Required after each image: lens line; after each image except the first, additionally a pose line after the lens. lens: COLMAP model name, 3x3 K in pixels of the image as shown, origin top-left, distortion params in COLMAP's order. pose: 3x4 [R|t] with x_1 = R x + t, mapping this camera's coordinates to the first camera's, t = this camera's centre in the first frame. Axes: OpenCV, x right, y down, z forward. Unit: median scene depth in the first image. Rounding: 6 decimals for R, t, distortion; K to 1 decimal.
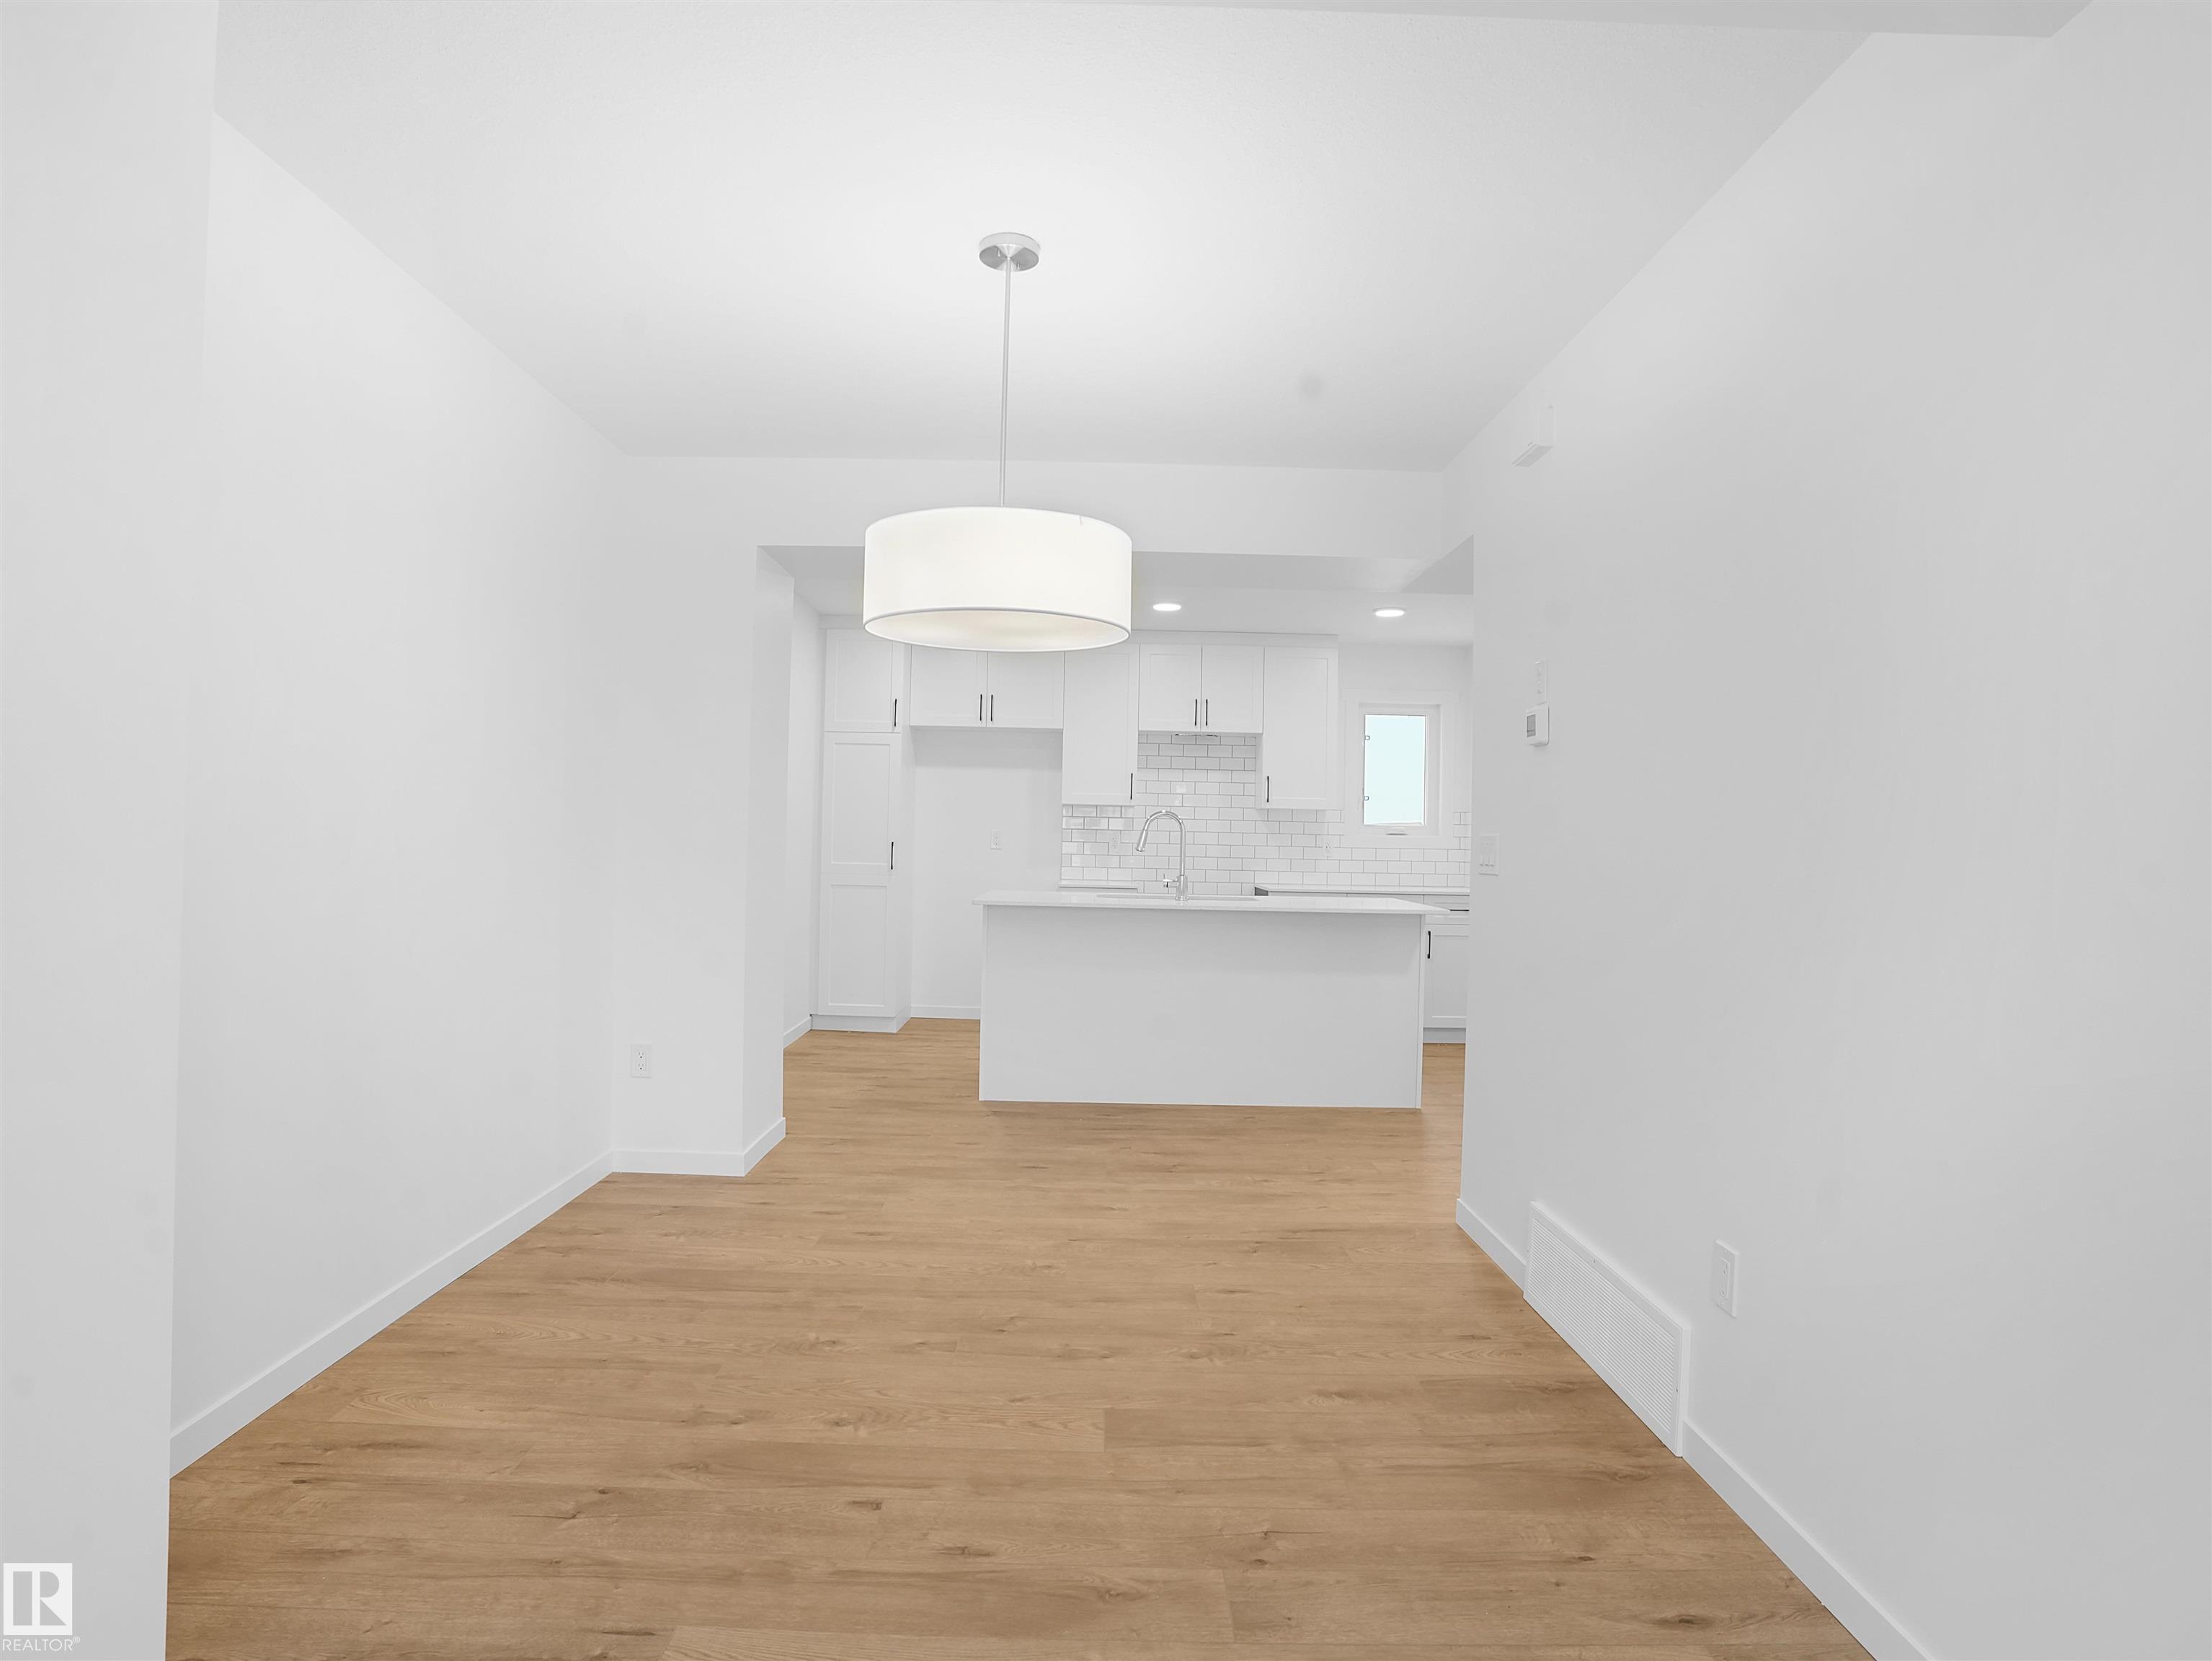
lens RADIAL K [[1163.0, 0, 1088.3], [0, 1163.0, 830.4], [0, 0, 1]] dist [-0.002178, -0.001189]
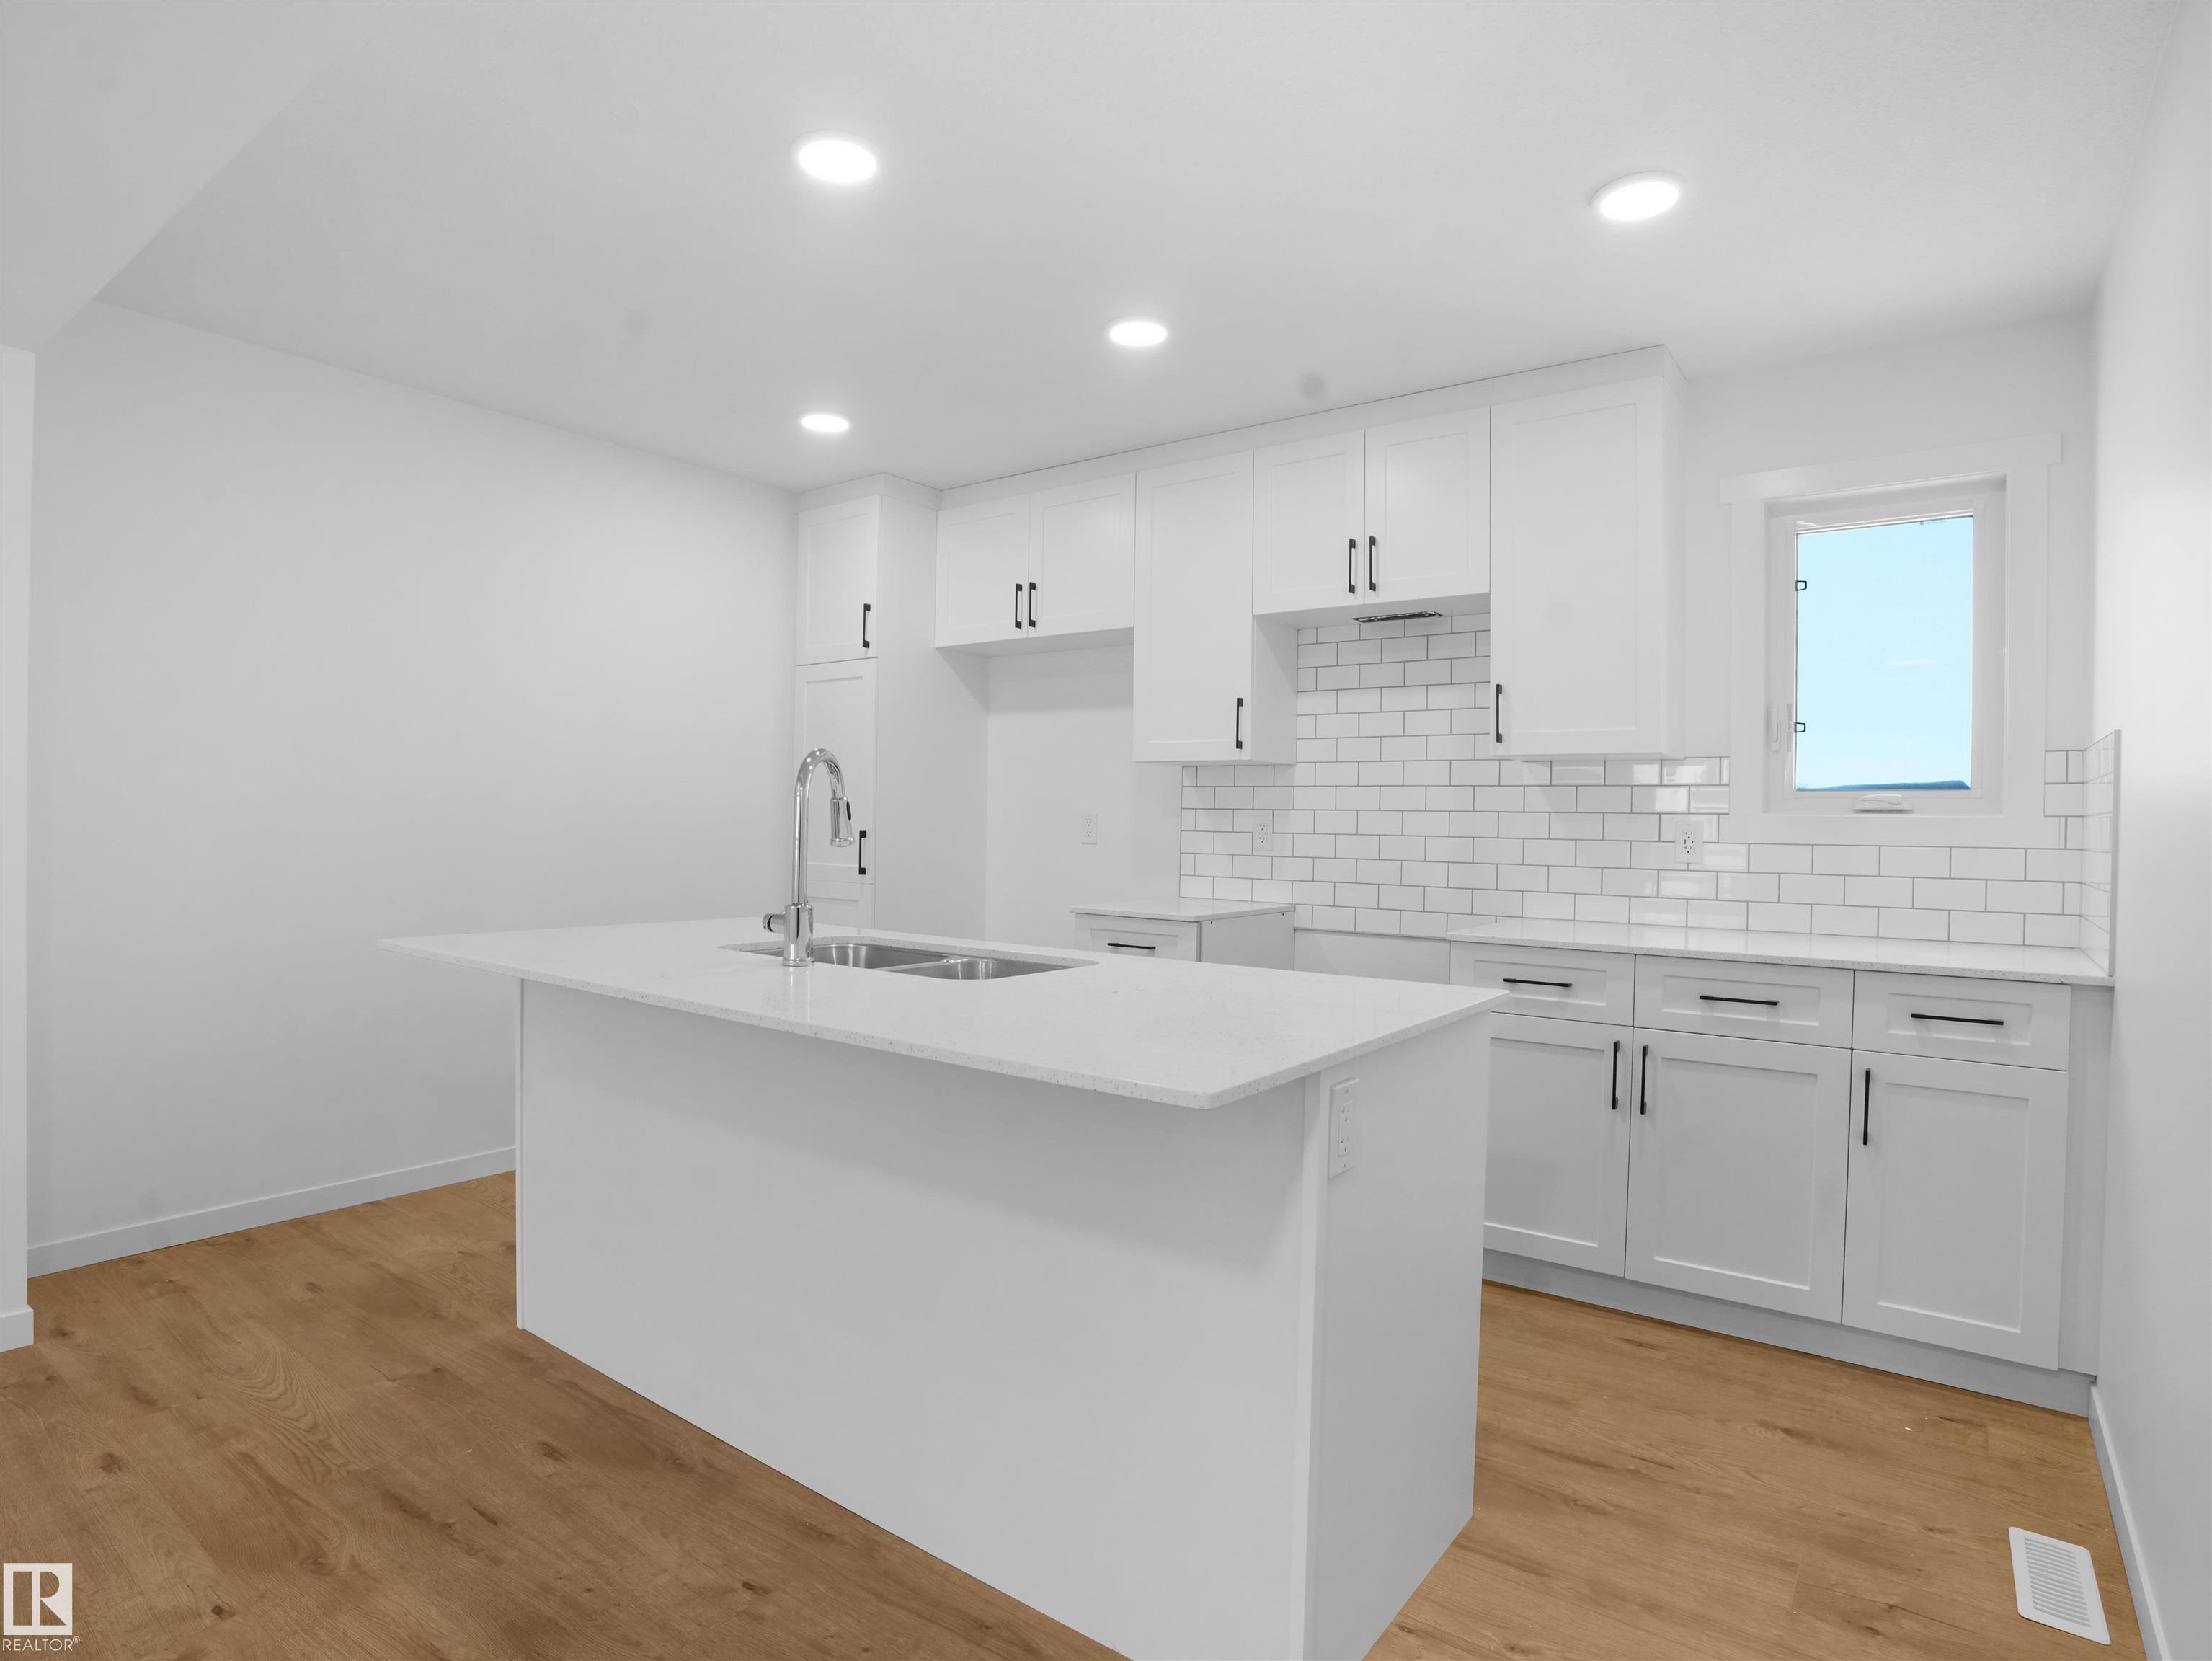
lens RADIAL K [[1189.5, 0, 1105.8], [0, 1189.5, 817.3], [0, 0, 1]] dist [-0.029111, -0.000173]
pose [[0.813533, -0.008853, -0.581451, 0.286196], [-0.002477, 0.999822, -0.018690, 0.013996], [0.581514, 0.016645, 0.813366, 0.509749]]
